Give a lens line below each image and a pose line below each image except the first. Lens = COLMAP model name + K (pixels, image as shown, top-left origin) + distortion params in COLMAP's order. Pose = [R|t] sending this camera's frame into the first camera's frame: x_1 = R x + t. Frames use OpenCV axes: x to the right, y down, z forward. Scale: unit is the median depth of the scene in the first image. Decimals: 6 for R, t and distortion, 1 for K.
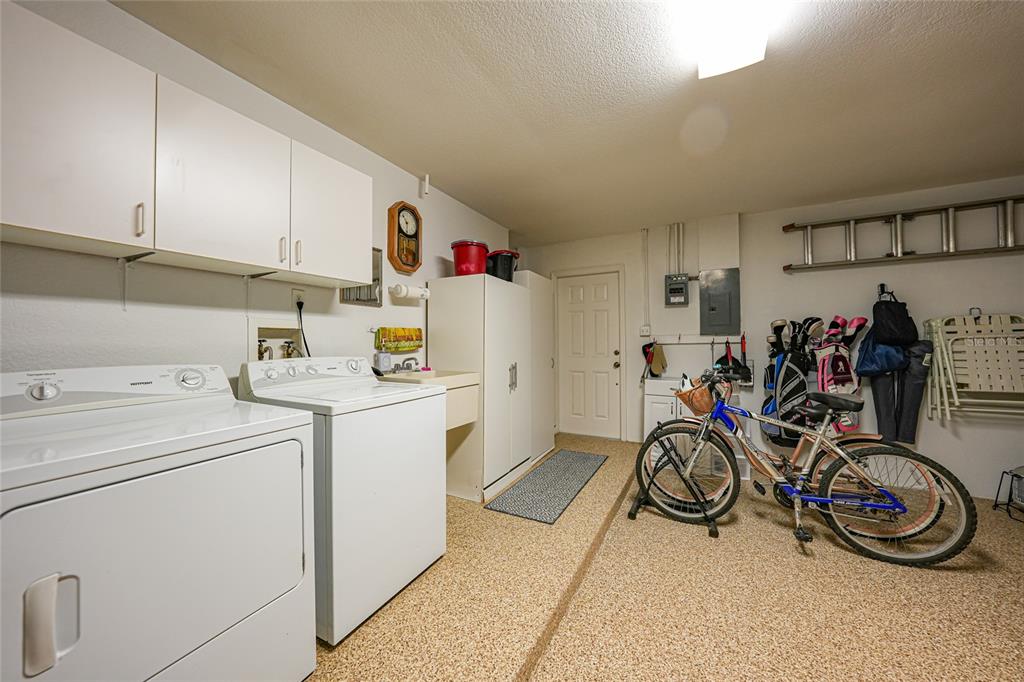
lens RADIAL K [[355.2, 0, 512.0], [0, 355.2, 340.1], [0, 0, 1]] dist [-0.030110, 0.006669]
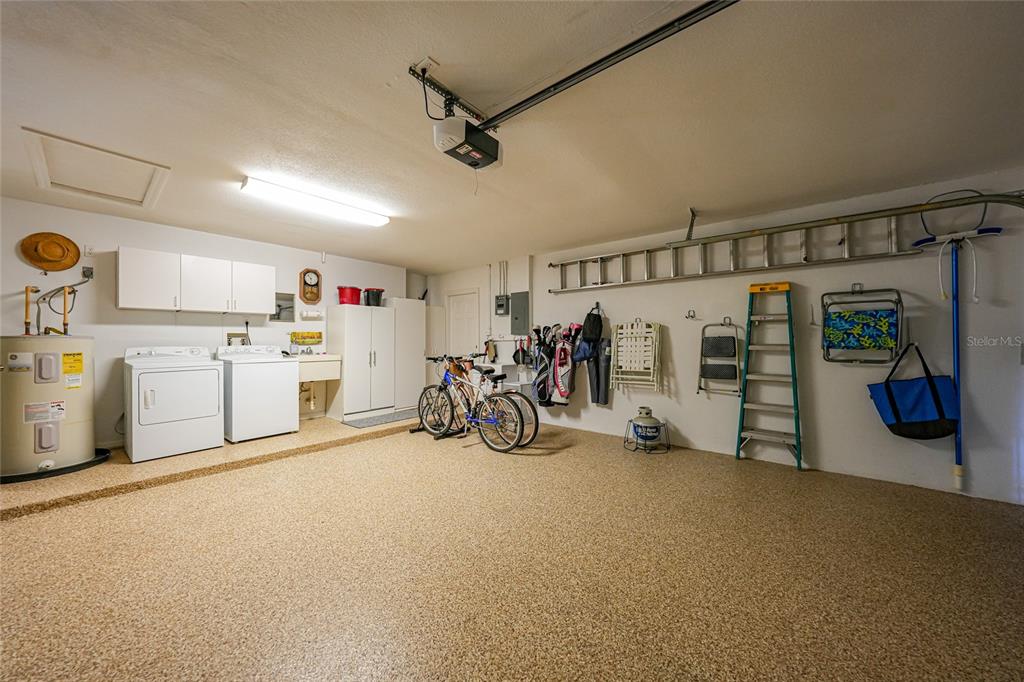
lens RADIAL K [[355.2, 0, 512.0], [0, 355.2, 340.1], [0, 0, 1]] dist [-0.030110, 0.006669]
pose [[0.984976, 0.002387, -0.172672, 1.106553], [-0.001069, 0.999970, 0.007725, -0.005483], [0.172686, -0.007425, 0.984949, -0.715464]]
